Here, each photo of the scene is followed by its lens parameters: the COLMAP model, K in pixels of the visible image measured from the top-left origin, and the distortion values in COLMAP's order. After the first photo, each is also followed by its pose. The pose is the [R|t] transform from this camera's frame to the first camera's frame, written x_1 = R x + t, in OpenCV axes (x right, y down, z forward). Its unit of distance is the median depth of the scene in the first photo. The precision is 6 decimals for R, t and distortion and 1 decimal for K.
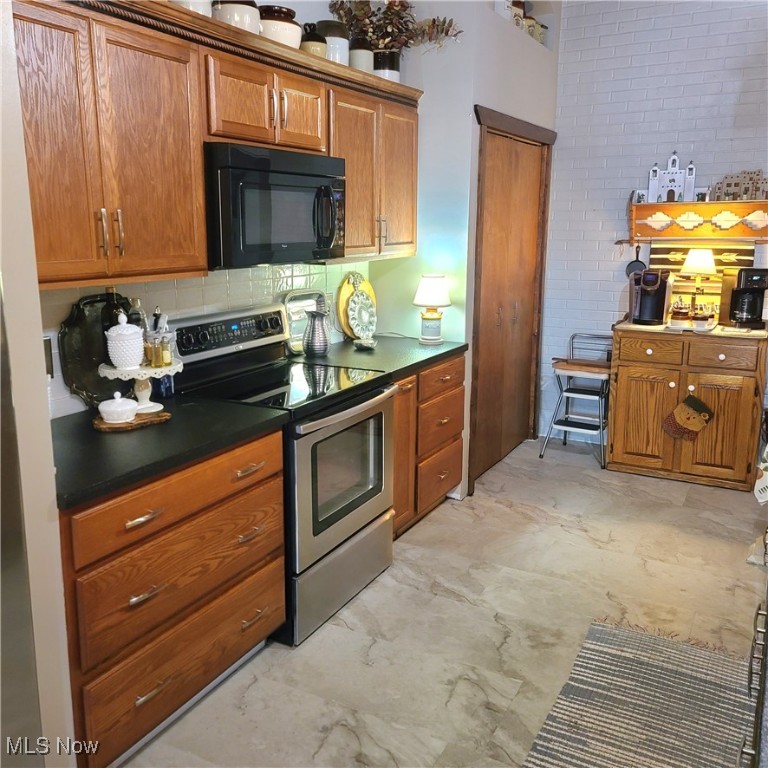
lens RADIAL K [[748.5, 0, 386.2], [0, 748.5, 369.6], [0, 0, 1]] dist [0.057982, 0.000000]
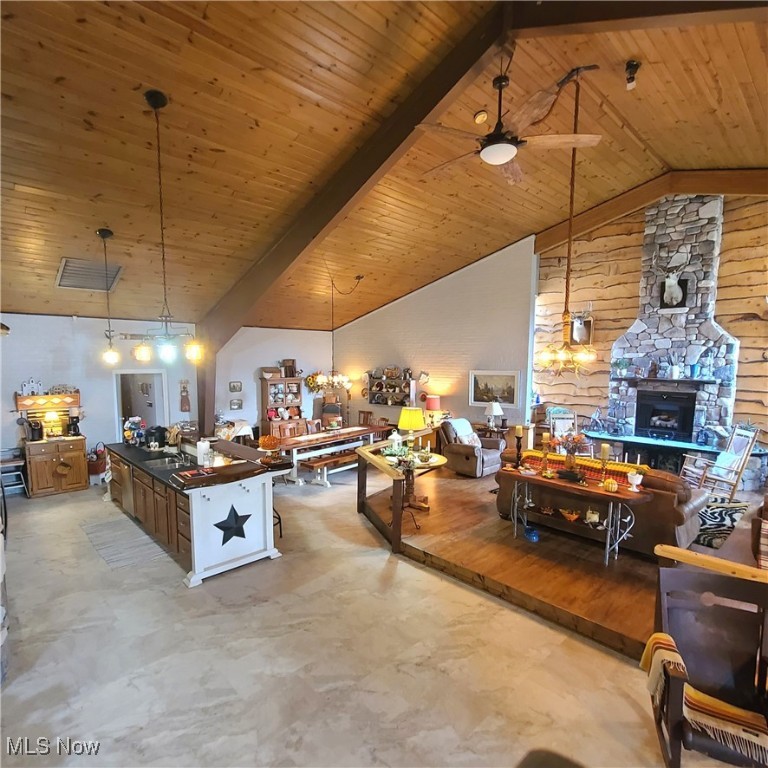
lens RADIAL K [[439.7, 0, 374.3], [0, 439.7, 405.5], [0, 0, 1]] dist [-0.000971, -0.002382]
pose [[0.315755, -0.101366, 0.943411, -0.761141], [0.184483, 0.981861, 0.043752, -0.030752], [-0.930733, 0.160228, 0.328728, -0.680216]]
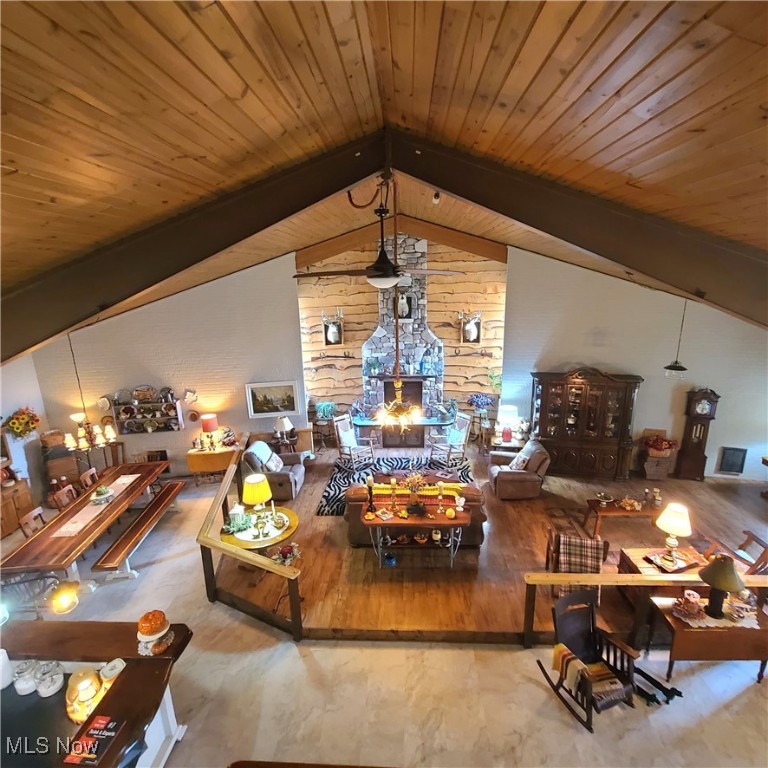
lens RADIAL K [[418.8, 0, 389.1], [0, 418.8, 388.2], [0, 0, 1]] dist [-0.003018, -0.000598]
pose [[-0.439447, -0.227719, 0.868925, -0.617746], [0.196538, 0.919520, 0.340375, -0.541122], [-0.876504, 0.320353, -0.359325, -0.317450]]
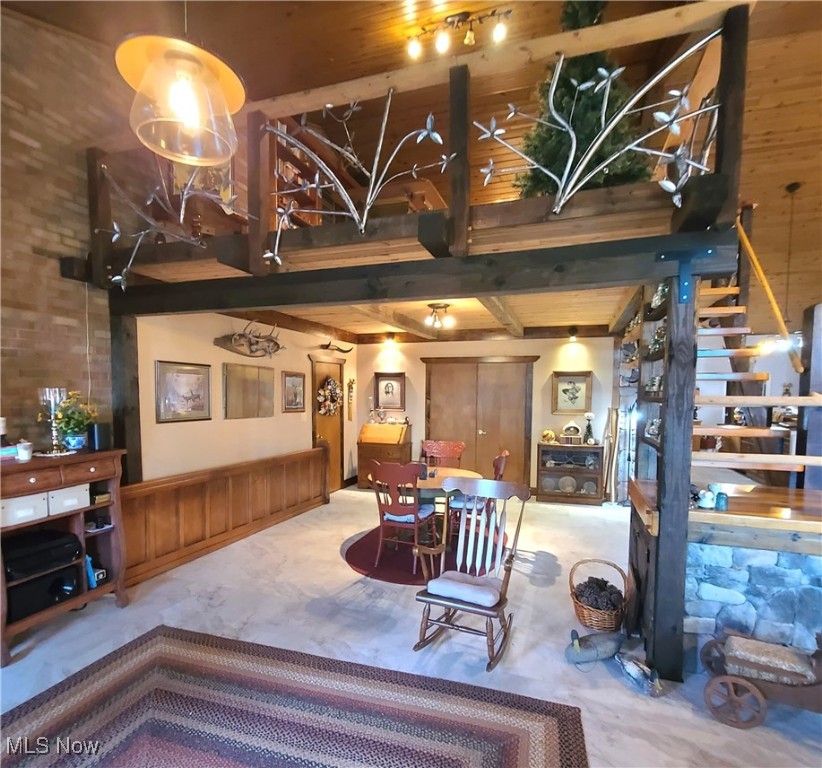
lens RADIAL K [[455.4, 0, 411.5], [0, 455.4, 420.7], [0, 0, 1]] dist [0.003182, -0.002768]
pose [[0.986139, -0.007285, 0.165760, -1.479319], [0.028933, 0.991279, -0.128565, 0.228686], [-0.163378, 0.131579, 0.977750, -1.226344]]
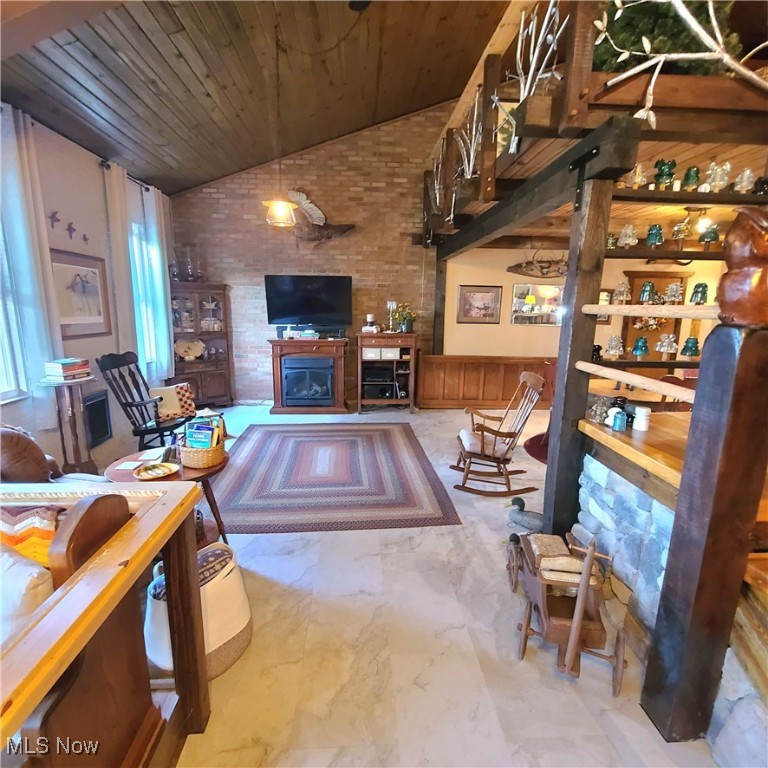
lens RADIAL K [[418.8, 0, 382.8], [0, 418.8, 386.4], [0, 0, 1]] dist [-0.003018, -0.000598]
pose [[0.529322, 0.169702, -0.831276, -0.766461], [-0.177338, 0.980279, 0.087198, 0.232866], [0.829680, 0.101261, 0.548978, -1.216806]]
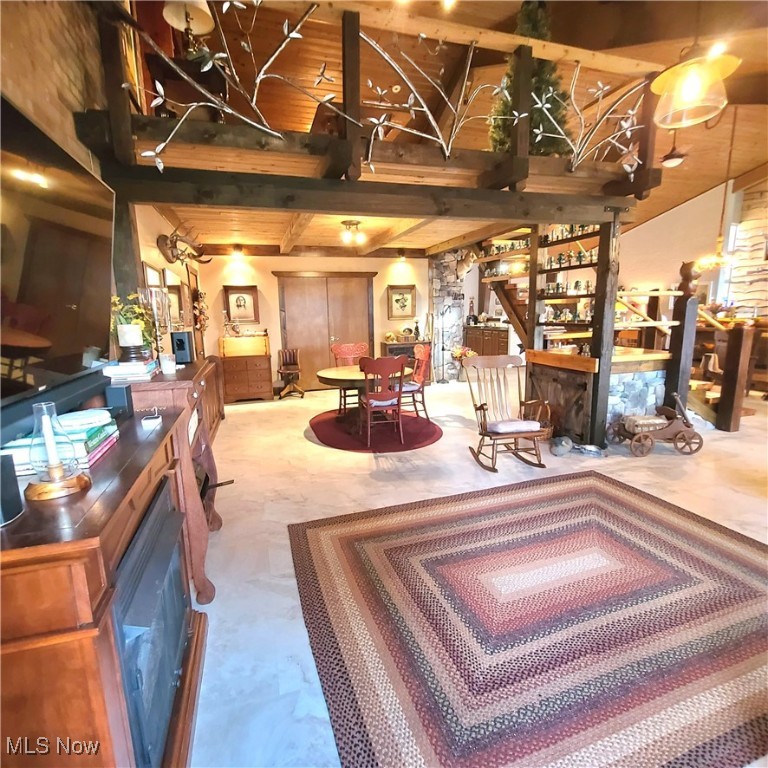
lens RADIAL K [[418.8, 0, 382.0], [0, 418.8, 387.5], [0, 0, 1]] dist [-0.003018, -0.000598]
pose [[0.699248, -0.149330, 0.699109, -2.051461], [0.163197, 0.985461, 0.047266, 0.218157], [-0.696002, 0.081042, 0.713452, -1.035251]]
